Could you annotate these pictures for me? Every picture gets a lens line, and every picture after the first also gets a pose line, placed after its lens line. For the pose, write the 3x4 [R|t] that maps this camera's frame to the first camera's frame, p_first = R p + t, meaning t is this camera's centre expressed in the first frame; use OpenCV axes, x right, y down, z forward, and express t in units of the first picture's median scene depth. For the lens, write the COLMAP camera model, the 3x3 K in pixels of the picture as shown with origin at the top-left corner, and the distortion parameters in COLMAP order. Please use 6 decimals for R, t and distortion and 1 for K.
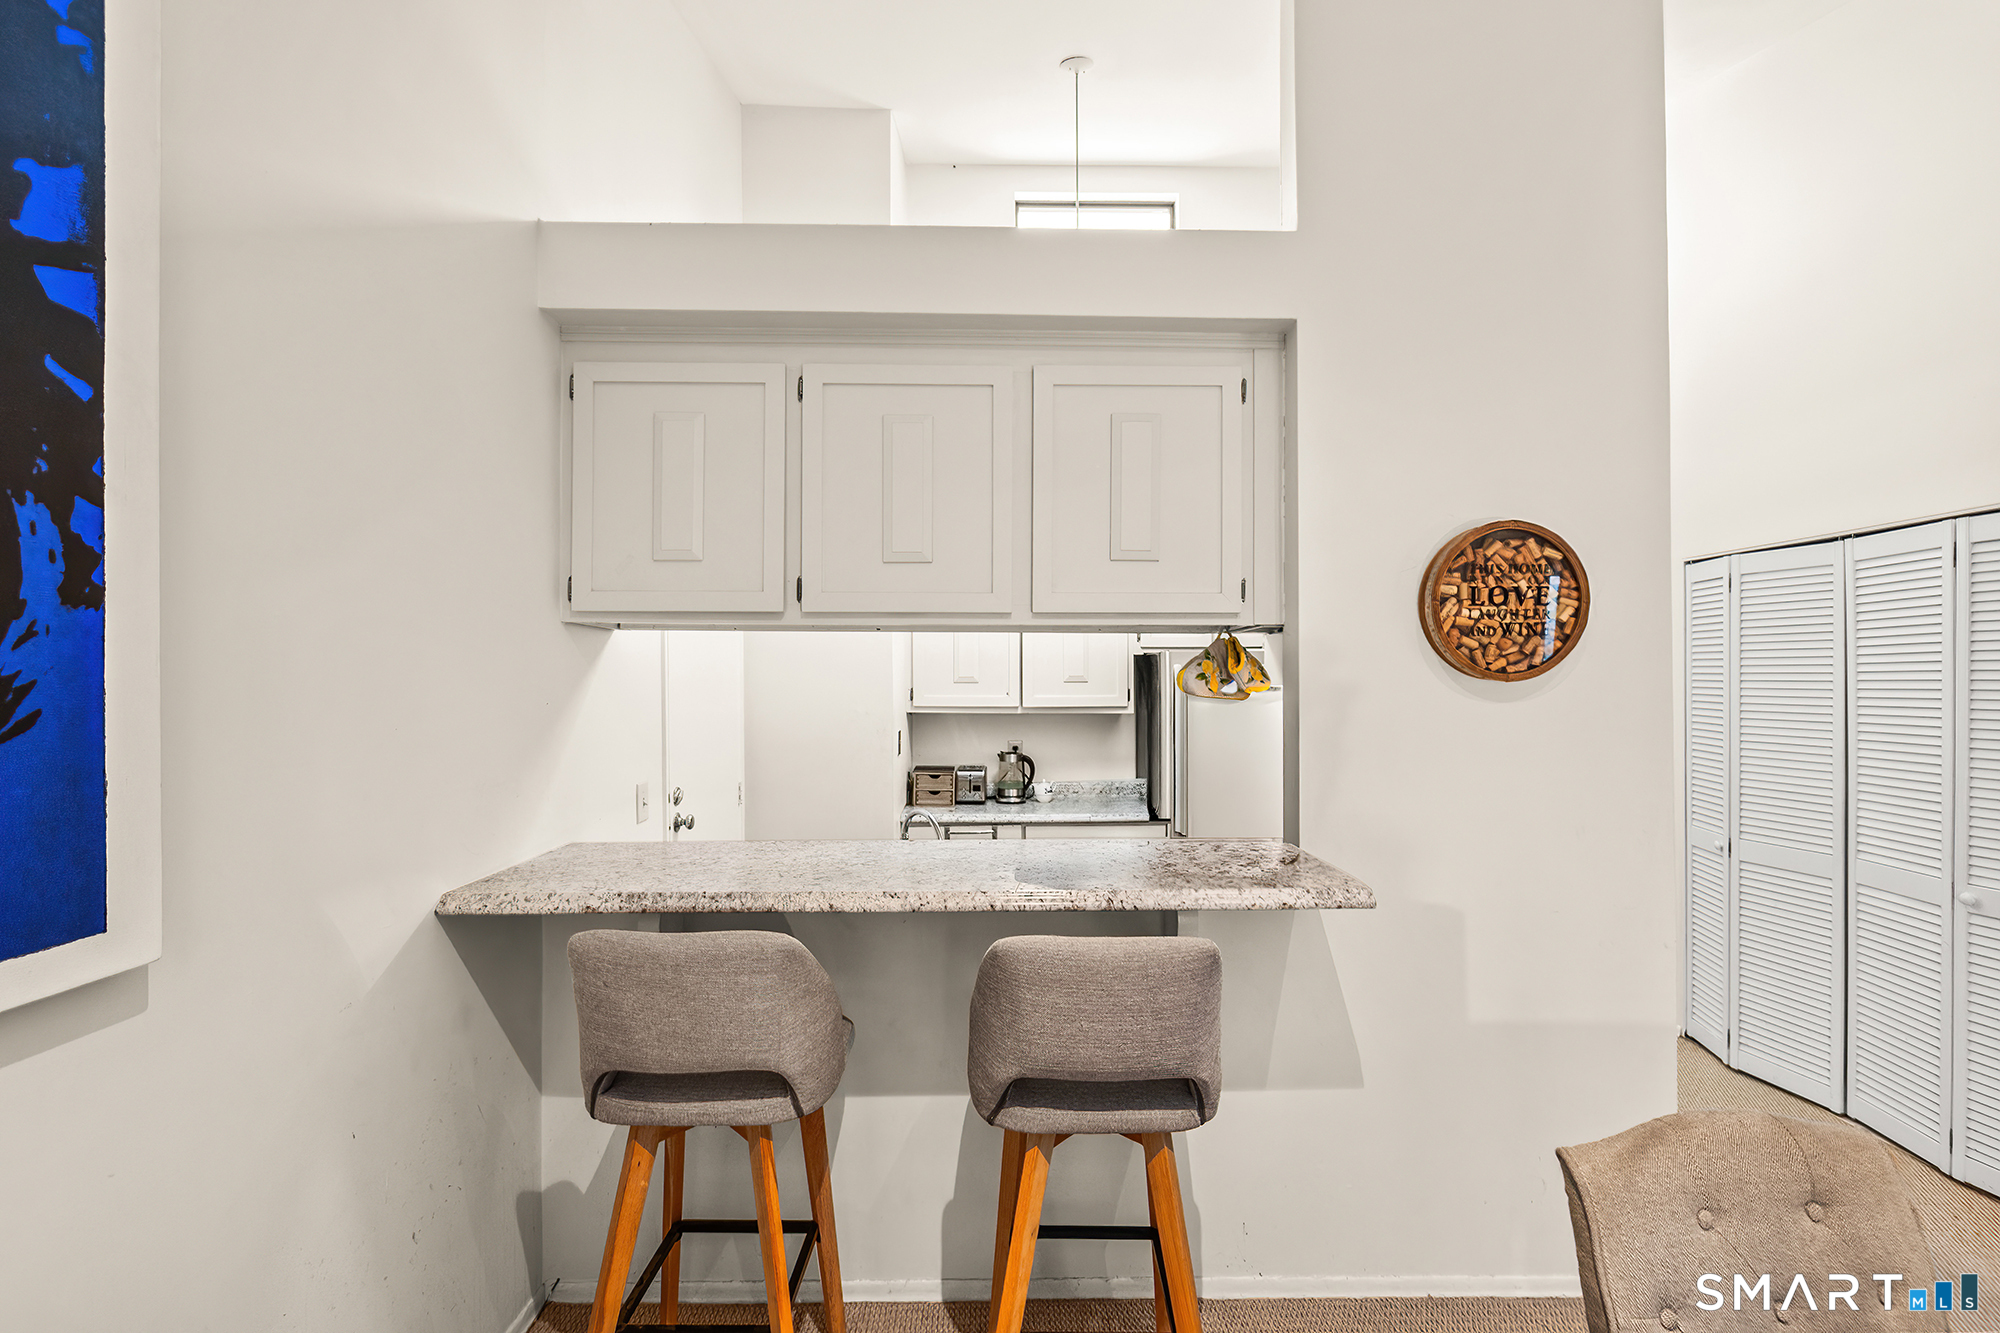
lens RADIAL K [[860.0, 0, 1007.0], [0, 860.0, 679.1], [0, 0, 1]] dist [-0.000194, -0.000270]
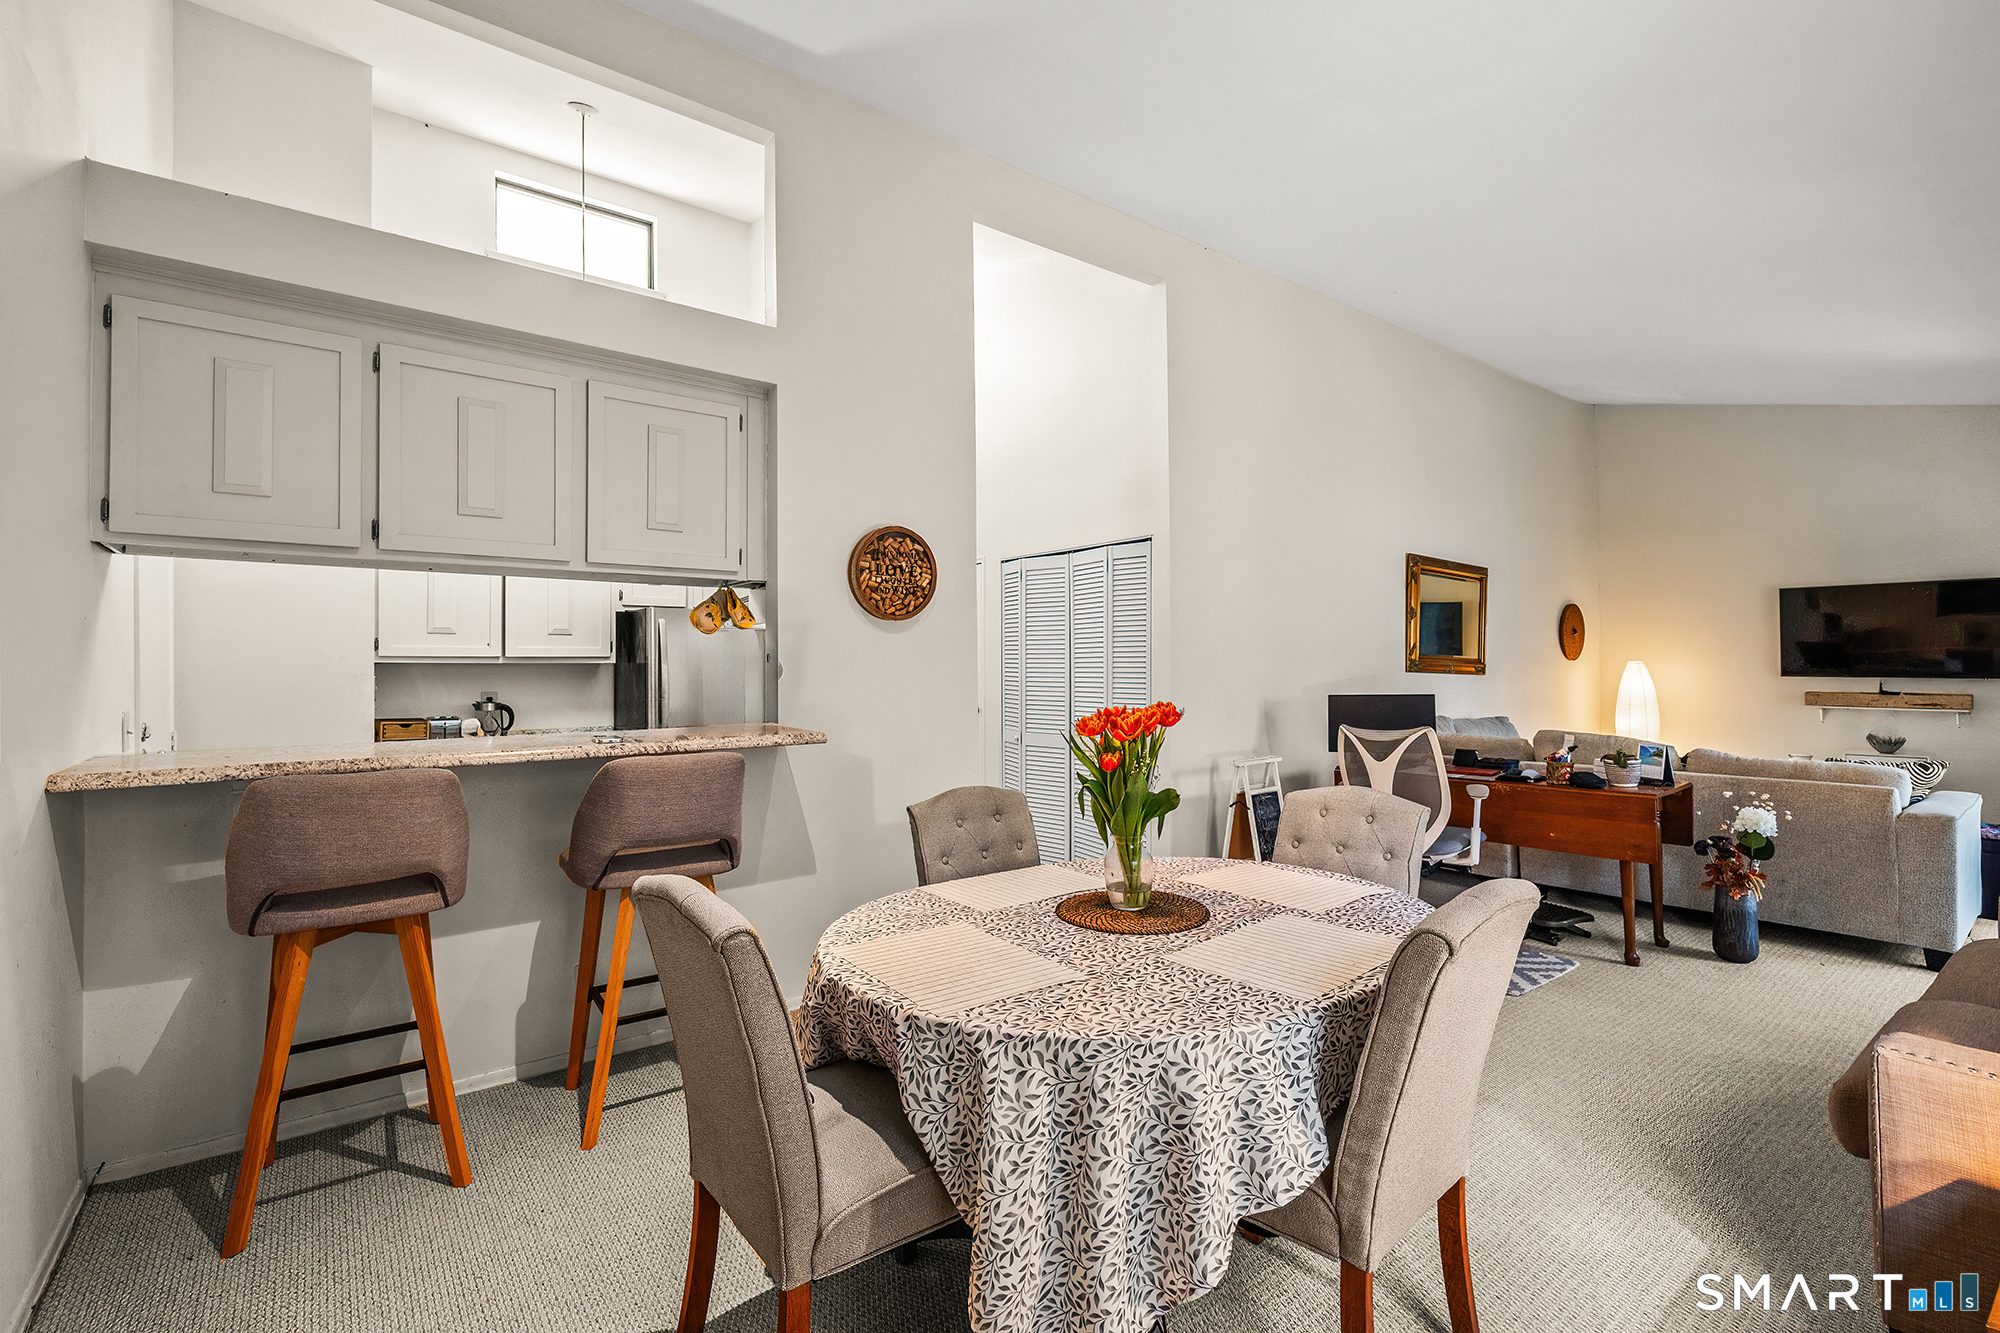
lens RADIAL K [[868.2, 0, 1006.0], [0, 868.2, 655.6], [0, 0, 1]] dist [-0.000628, -0.000478]
pose [[0.805571, 0.002812, 0.592493, -0.257130], [0.000348, 0.999986, -0.005220, 0.080126], [-0.592499, 0.004411, 0.805559, -0.507024]]
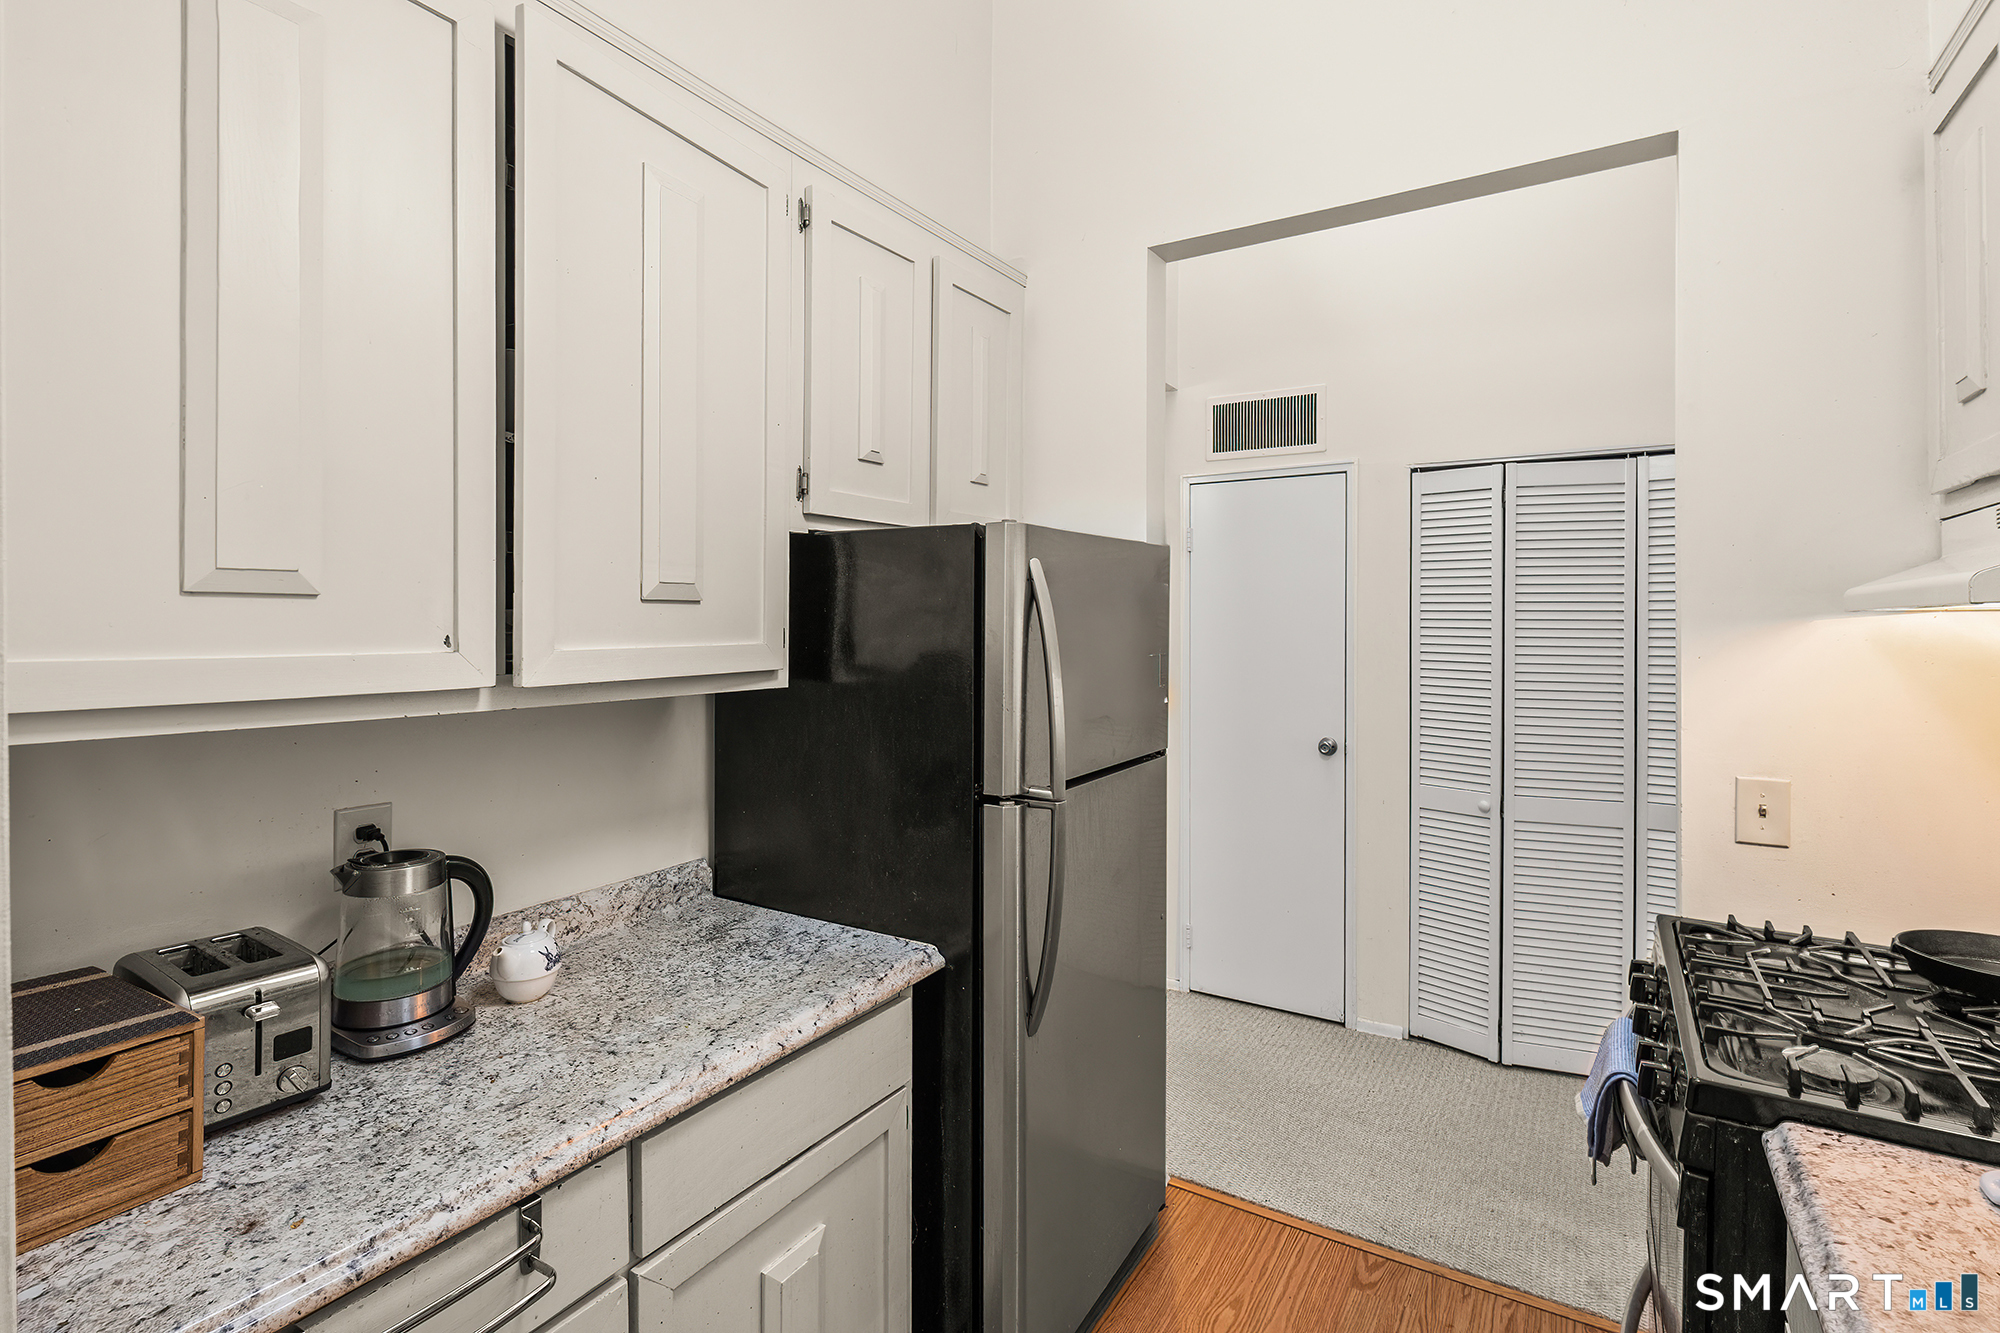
lens RADIAL K [[915.5, 0, 1004.4], [0, 915.5, 634.1], [0, 0, 1]] dist [-0.024645, -0.000071]
pose [[0.542790, -0.006501, 0.839843, -0.299764], [-0.000007, 0.999970, 0.007746, 0.028664], [-0.839869, -0.004210, 0.542773, 1.546505]]
